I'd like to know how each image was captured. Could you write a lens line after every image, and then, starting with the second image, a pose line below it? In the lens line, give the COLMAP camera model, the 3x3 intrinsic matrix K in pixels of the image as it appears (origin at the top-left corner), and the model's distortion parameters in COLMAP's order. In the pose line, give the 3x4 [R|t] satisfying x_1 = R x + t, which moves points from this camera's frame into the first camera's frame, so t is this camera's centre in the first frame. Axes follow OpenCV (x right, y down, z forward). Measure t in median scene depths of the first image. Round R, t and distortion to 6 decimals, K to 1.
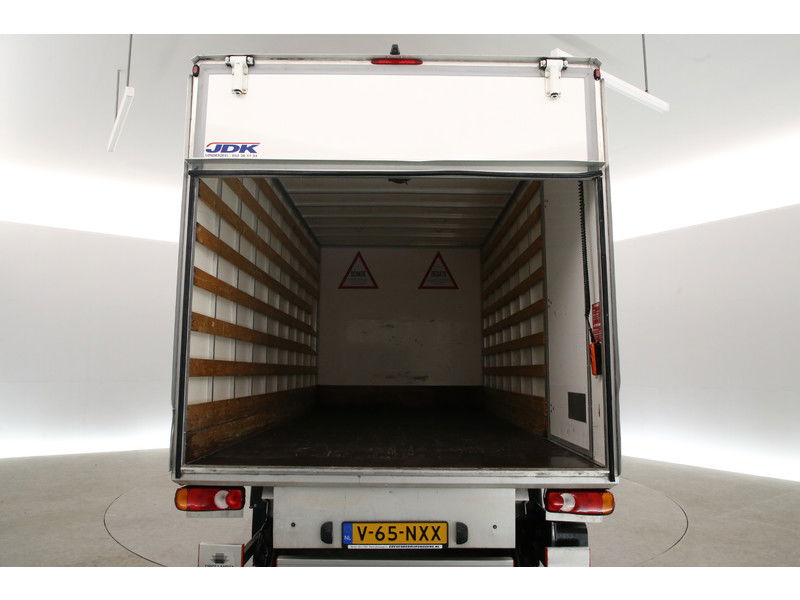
lens RADIAL K [[551.3, 0, 400.0], [0, 551.3, 300.0], [0, 0, 1]] dist [-0.049183, 0.001155]
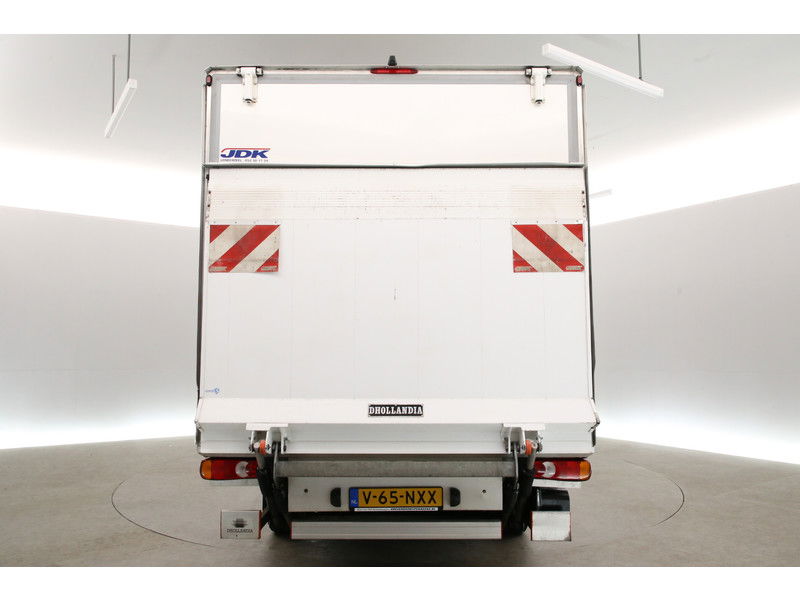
lens RADIAL K [[620.7, 0, 400.0], [0, 620.7, 300.0], [0, 0, 1]] dist [-0.000926, -0.121775]
pose [[0.999967, -0.007878, -0.002139, 0.004823], [0.007952, 0.999275, 0.037242, -0.027404], [0.001844, -0.037257, 0.999304, -0.248993]]
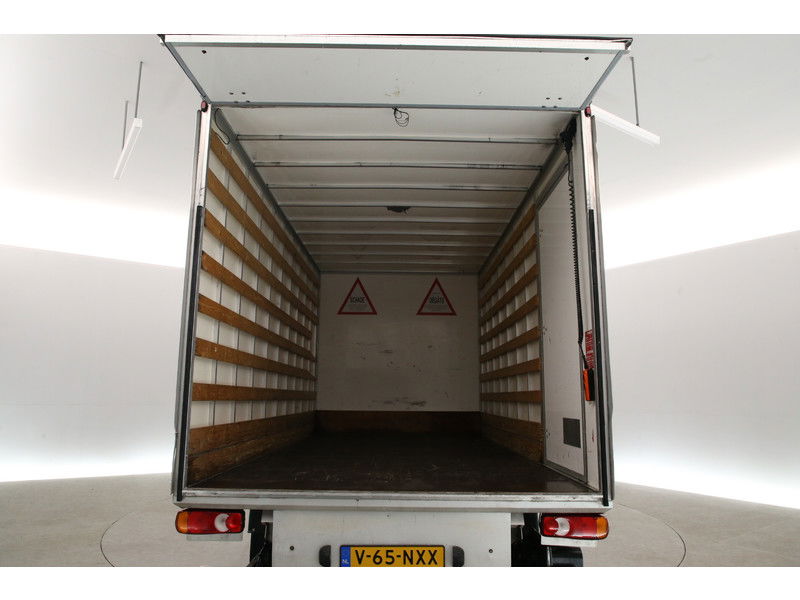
lens RADIAL K [[551.3, 0, 400.0], [0, 551.3, 300.0], [0, 0, 1]] dist [-0.049183, 0.001155]
pose [[0.999986, 0.004694, 0.002619, 0.000129], [-0.004568, 0.998919, -0.046251, -0.002664], [-0.002833, 0.046238, 0.998926, -0.030530]]
